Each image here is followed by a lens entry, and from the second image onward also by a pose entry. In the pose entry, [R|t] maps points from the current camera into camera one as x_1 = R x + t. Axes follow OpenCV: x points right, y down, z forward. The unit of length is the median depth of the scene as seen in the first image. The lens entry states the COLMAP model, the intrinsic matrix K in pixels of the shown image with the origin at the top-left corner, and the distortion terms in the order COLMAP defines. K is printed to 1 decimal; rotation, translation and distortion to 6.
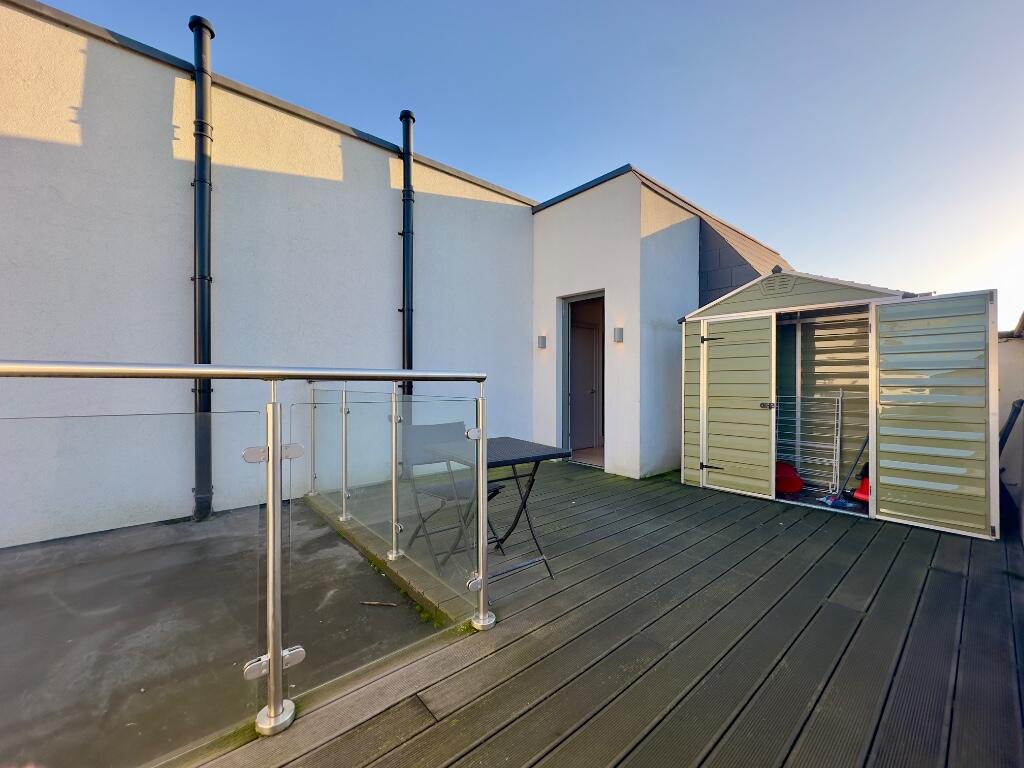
lens RADIAL K [[408.9, 0, 510.7], [0, 408.9, 383.9], [0, 0, 1]] dist [-0.003357, 0.000220]
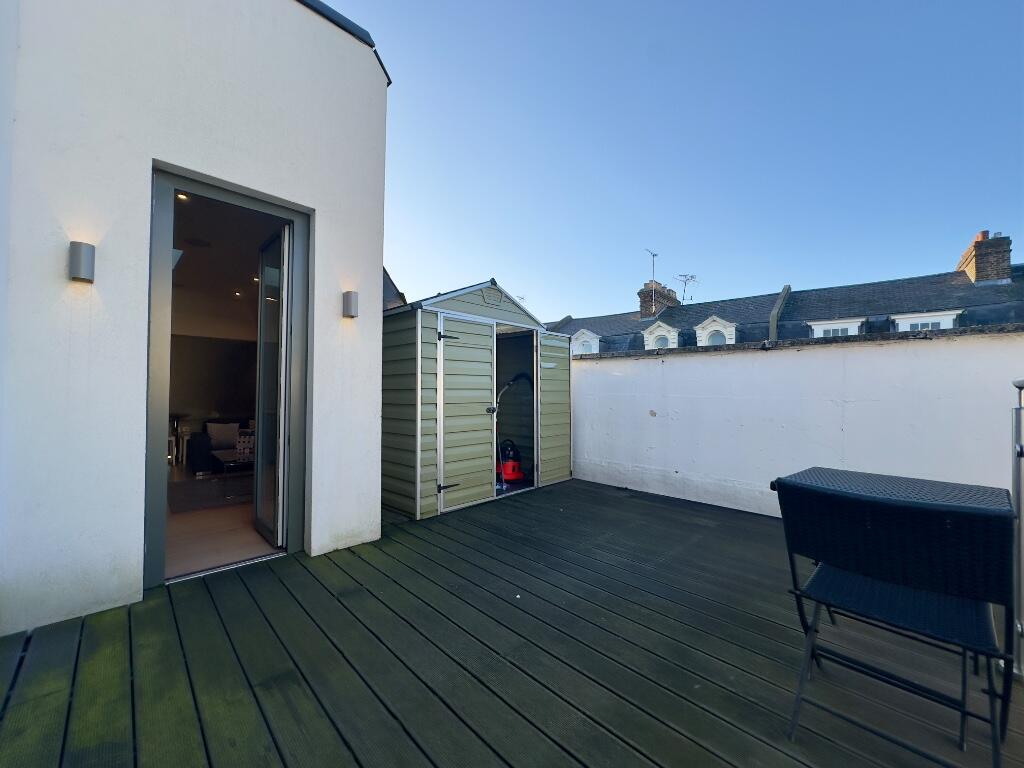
lens RADIAL K [[408.9, 0, 508.4], [0, 408.9, 385.0], [0, 0, 1]] dist [-0.003357, 0.000220]
pose [[-0.050875, 0.009900, 0.998656, -0.369532], [-0.000821, 0.999950, -0.009954, -0.000497], [-0.998705, -0.001327, -0.050864, 0.908473]]
